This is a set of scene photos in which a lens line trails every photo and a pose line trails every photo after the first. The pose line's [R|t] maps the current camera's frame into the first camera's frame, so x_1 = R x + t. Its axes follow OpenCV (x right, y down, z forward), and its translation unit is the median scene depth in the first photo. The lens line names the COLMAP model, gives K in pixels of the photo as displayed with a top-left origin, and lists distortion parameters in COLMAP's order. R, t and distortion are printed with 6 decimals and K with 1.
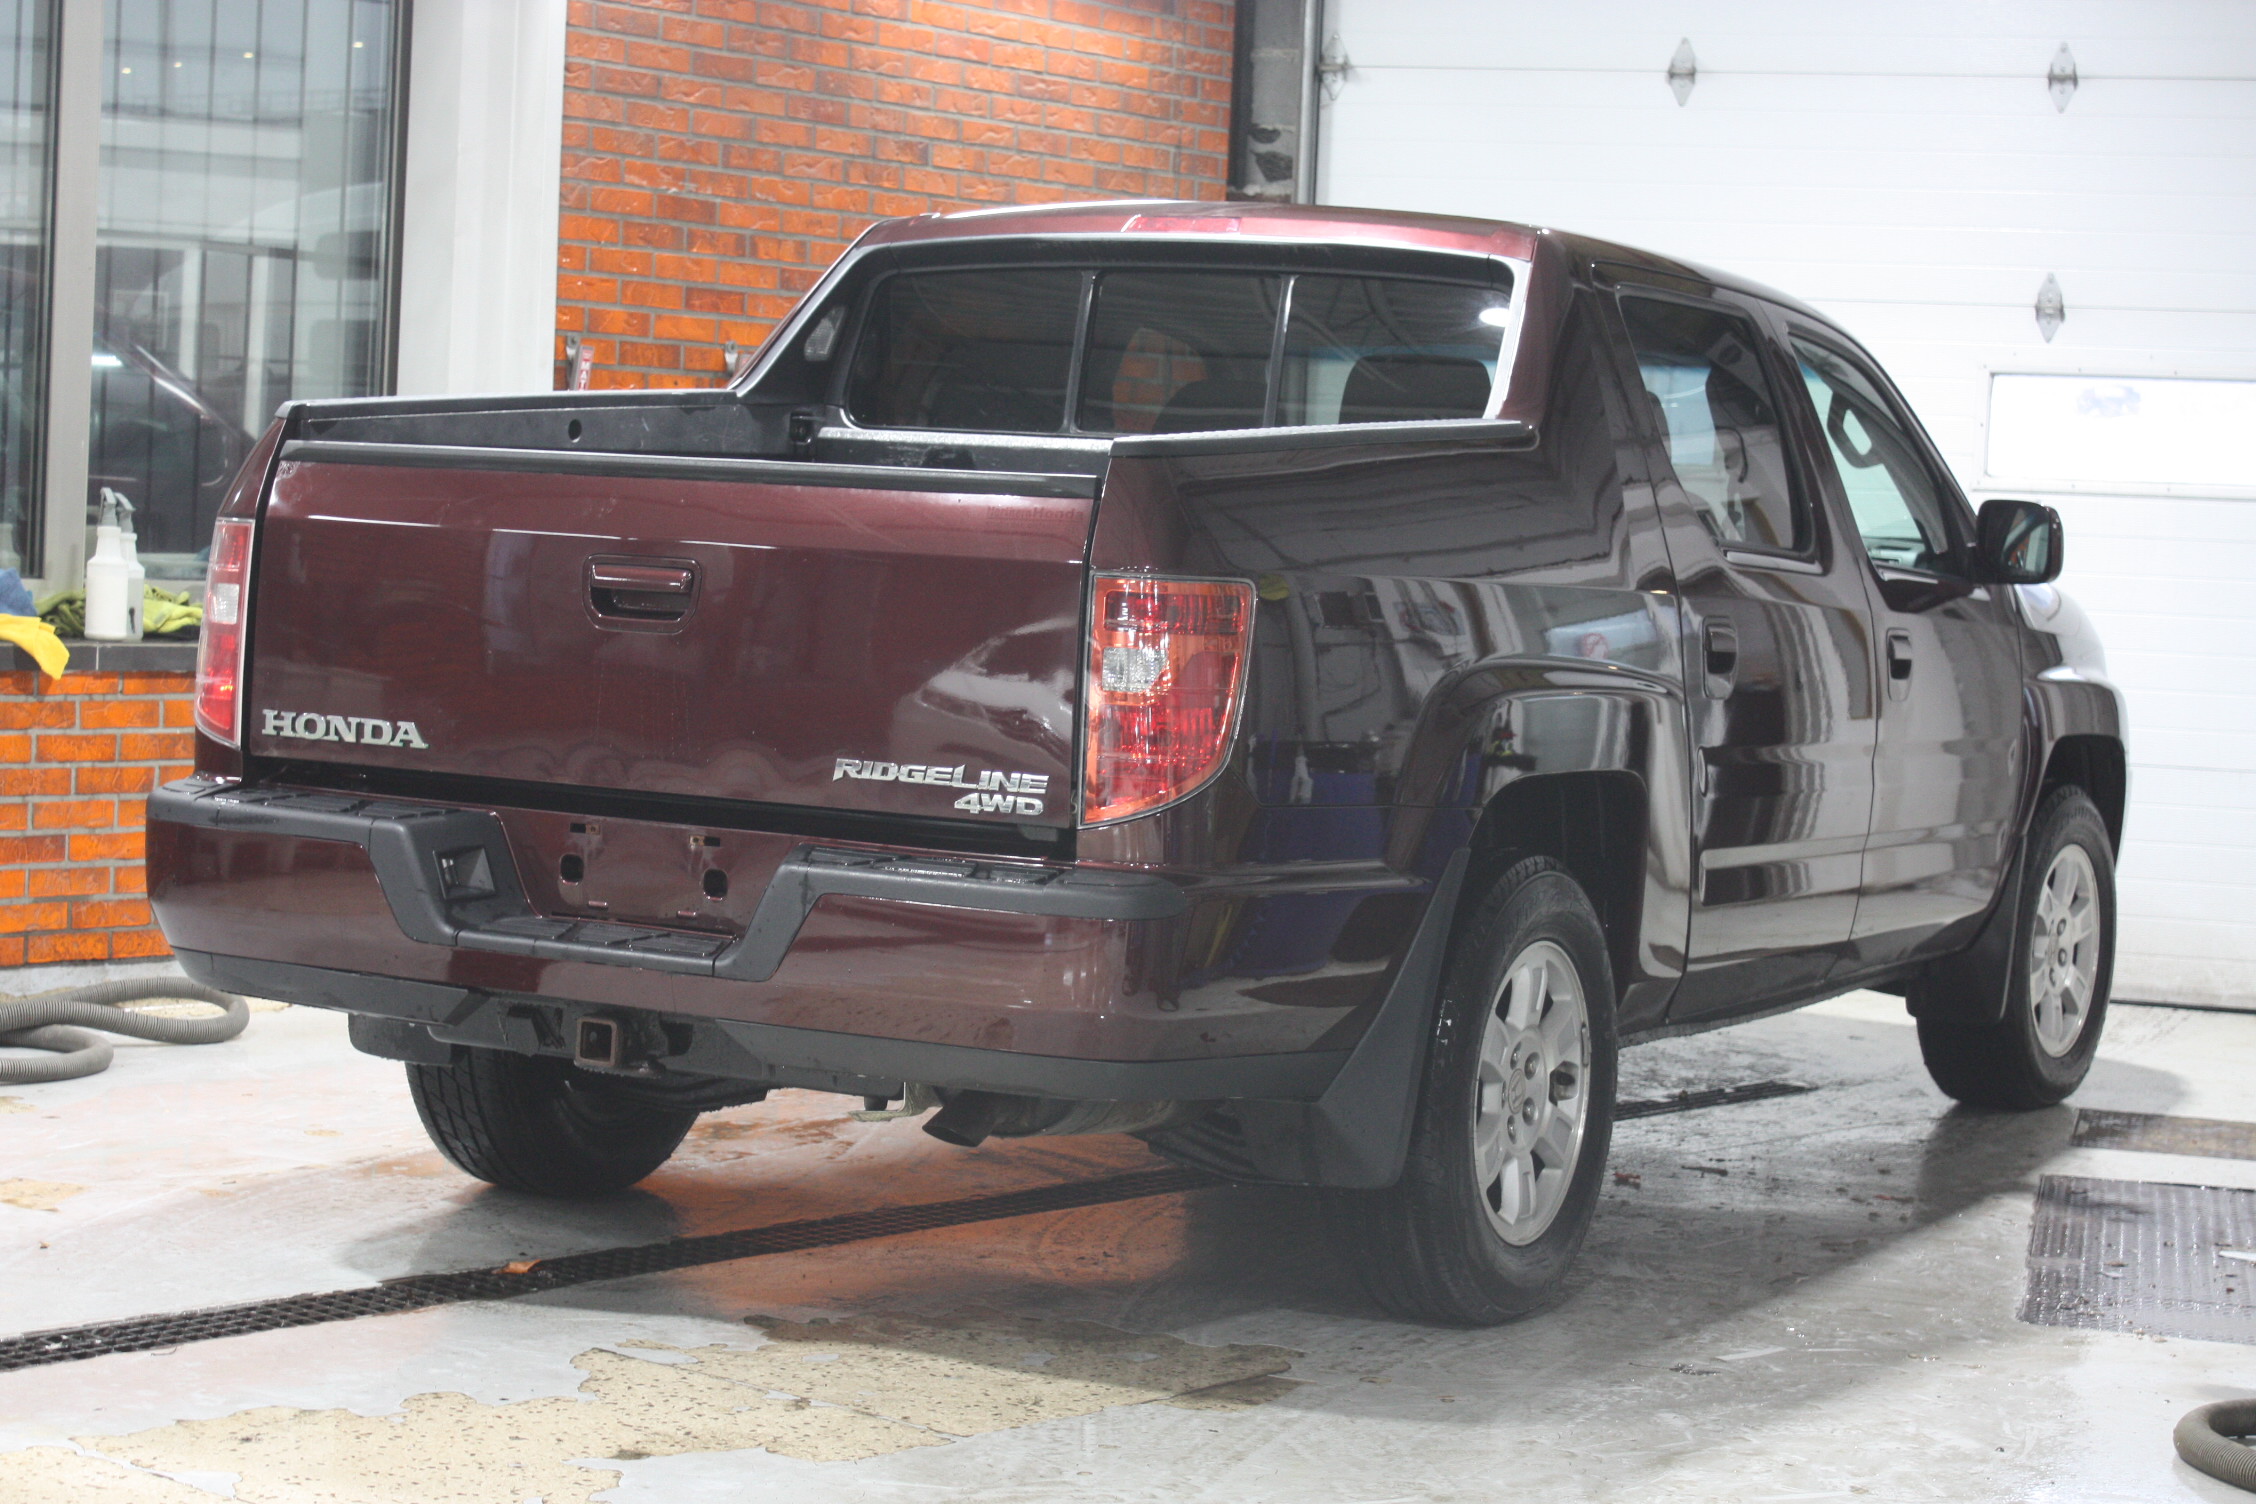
lens RADIAL K [[4188.6, 0, 1128.5], [0, 4188.6, 751.5], [0, 0, 1]] dist [0.044153, 0.000000]
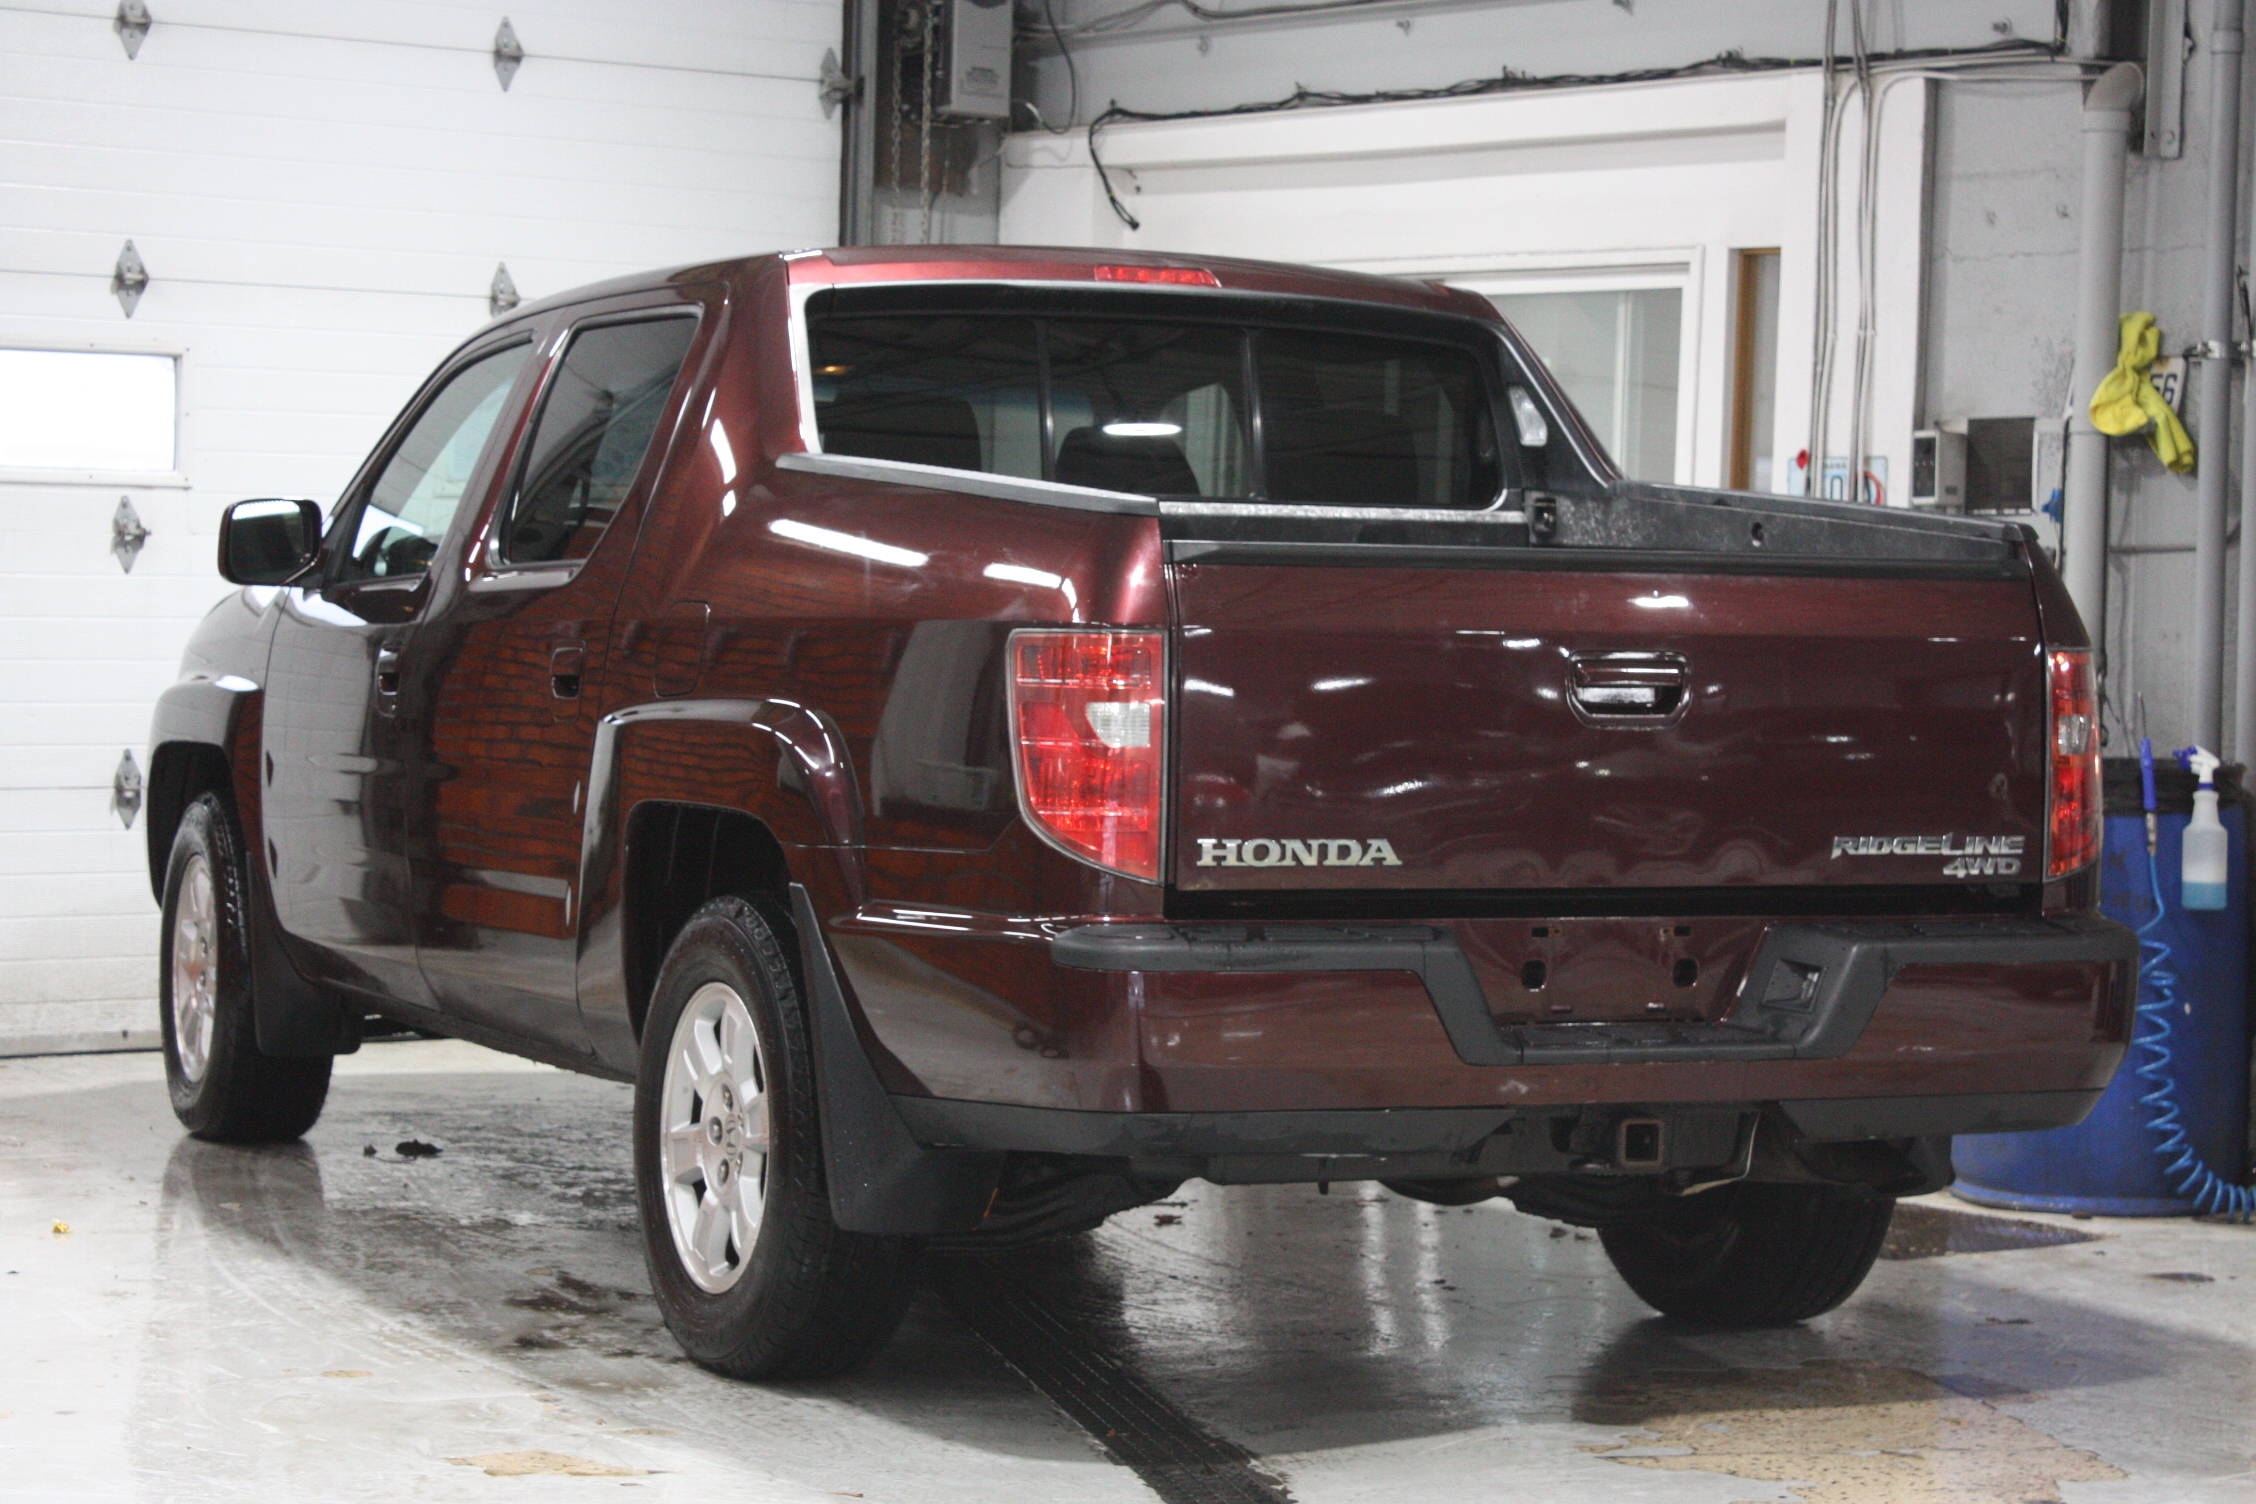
lens RADIAL K [[5214.6, 0, 1129.2], [0, 5214.6, 751.6], [0, 0, 1]] dist [0.113458, 0.000000]
pose [[0.602477, -0.063583, 0.795600, -1.126842], [0.055968, 0.997734, 0.037354, -0.072876], [-0.796171, 0.022023, 0.604670, 0.331358]]
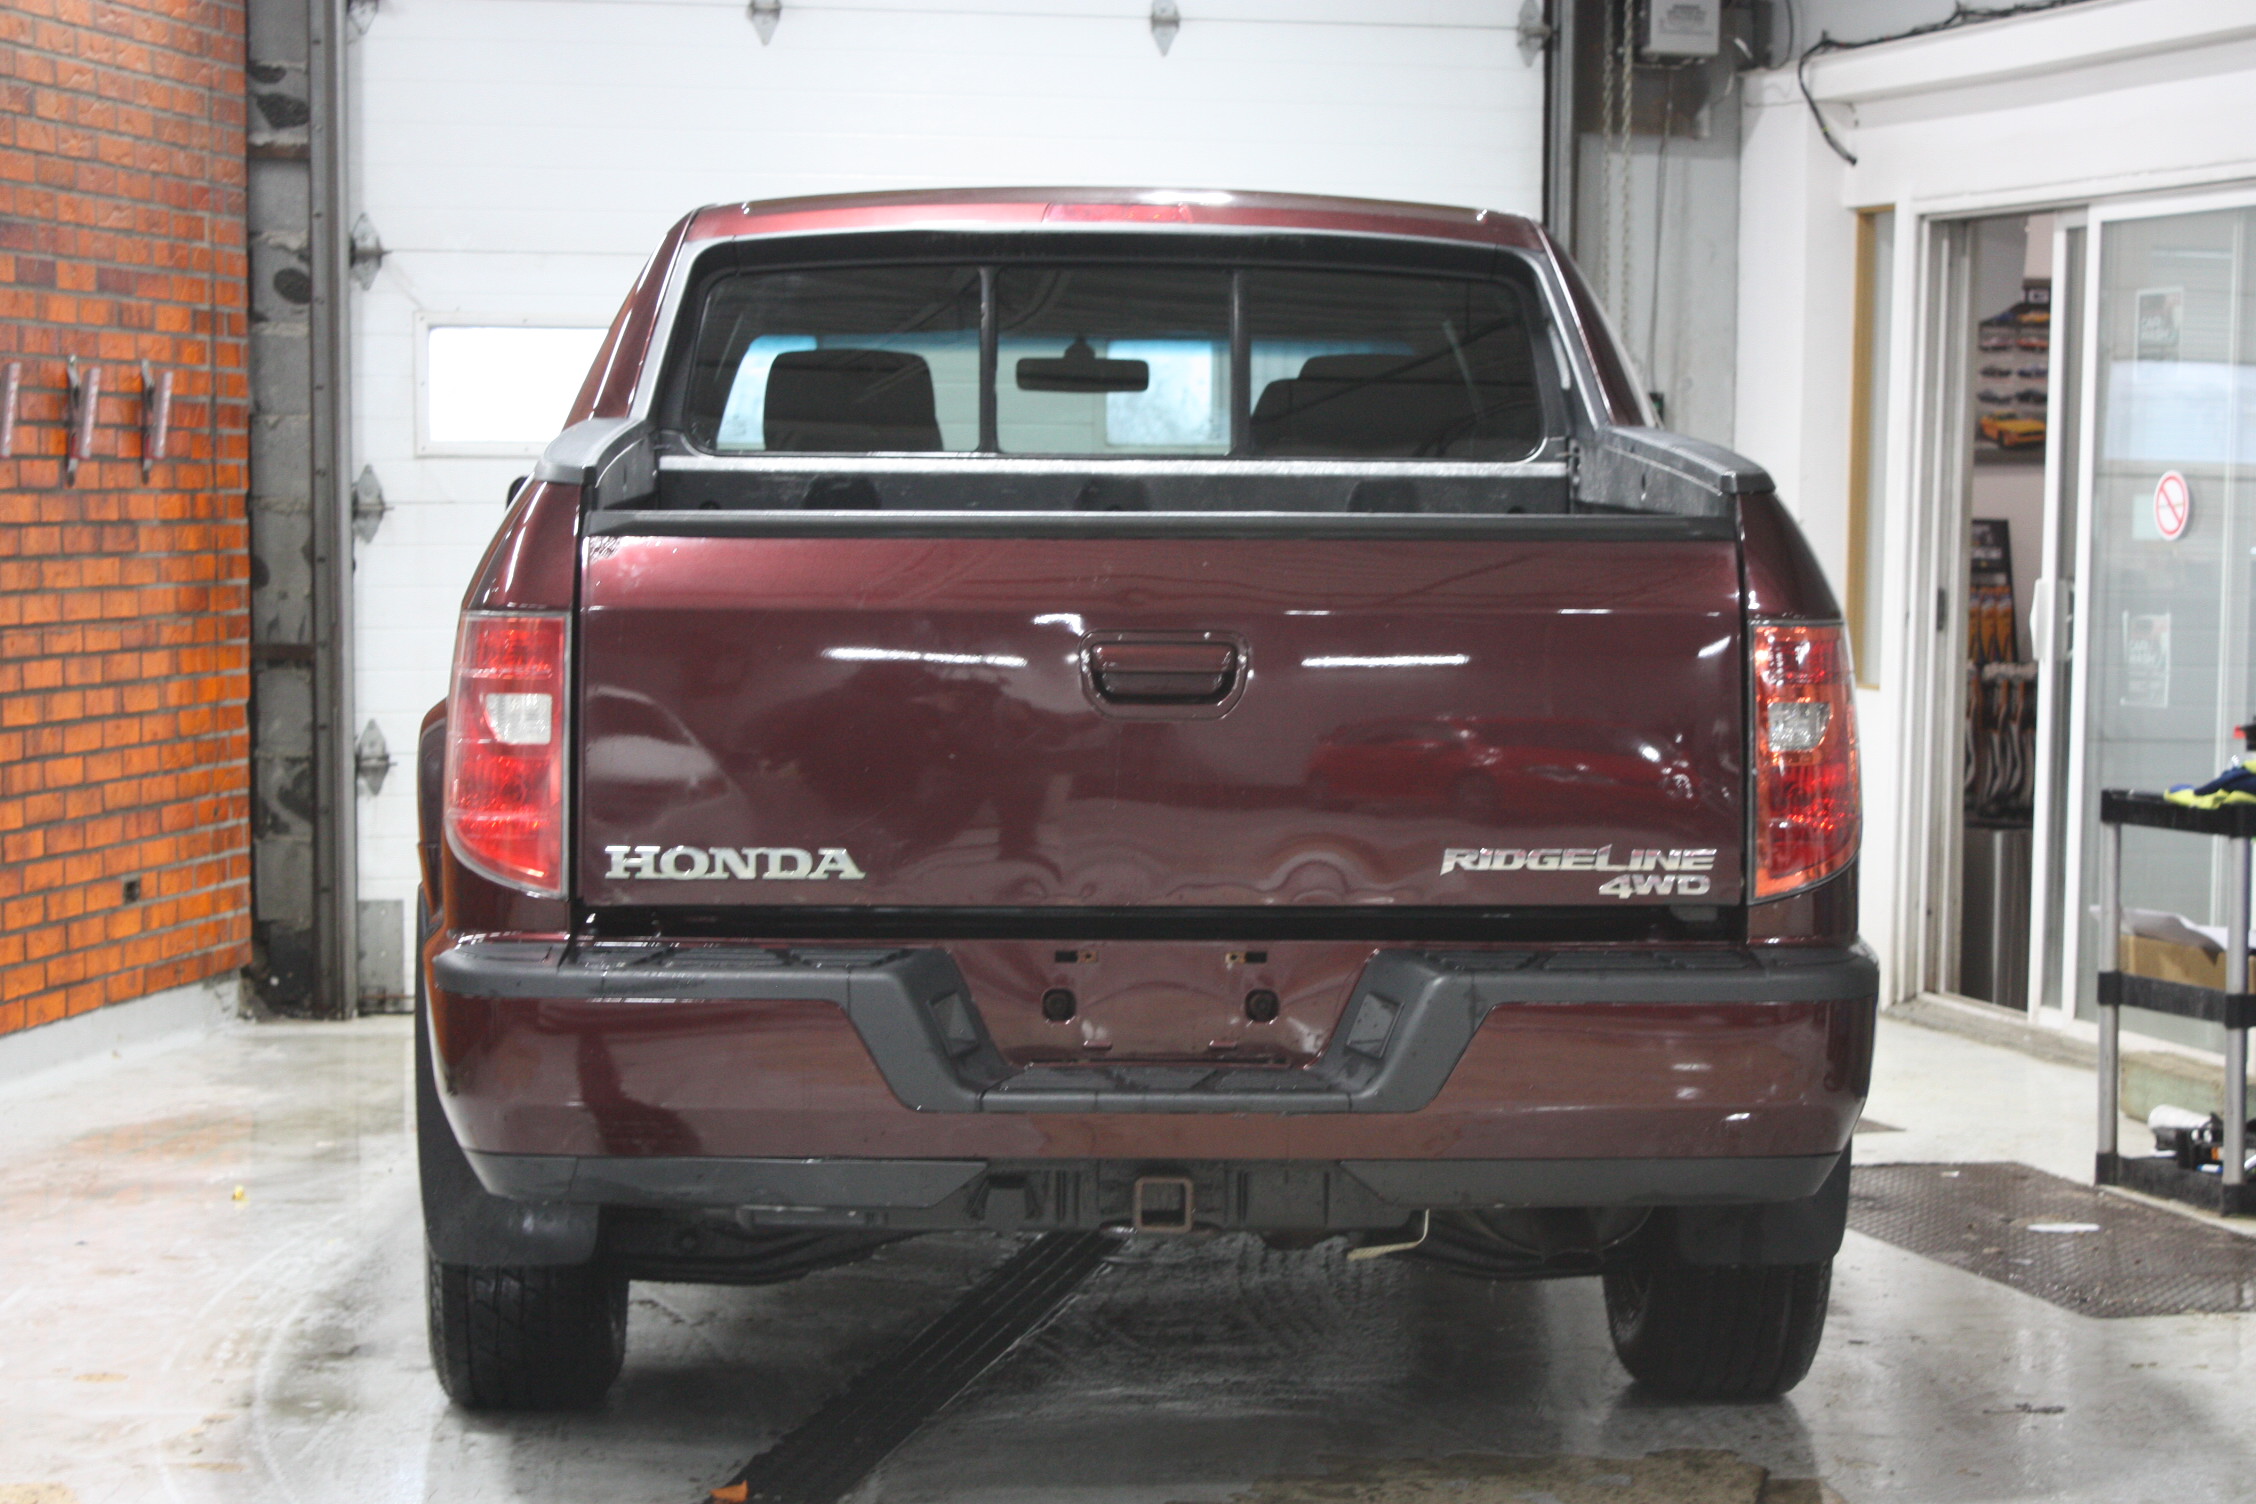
lens RADIAL K [[4696.0, 0, 1126.3], [0, 4696.0, 753.6], [0, 0, 1]] dist [0.071873, 0.000000]
pose [[0.861979, -0.071904, 0.501819, -0.578091], [0.067158, 0.997362, 0.027551, -0.046653], [-0.502477, 0.009953, 0.864533, 0.171938]]
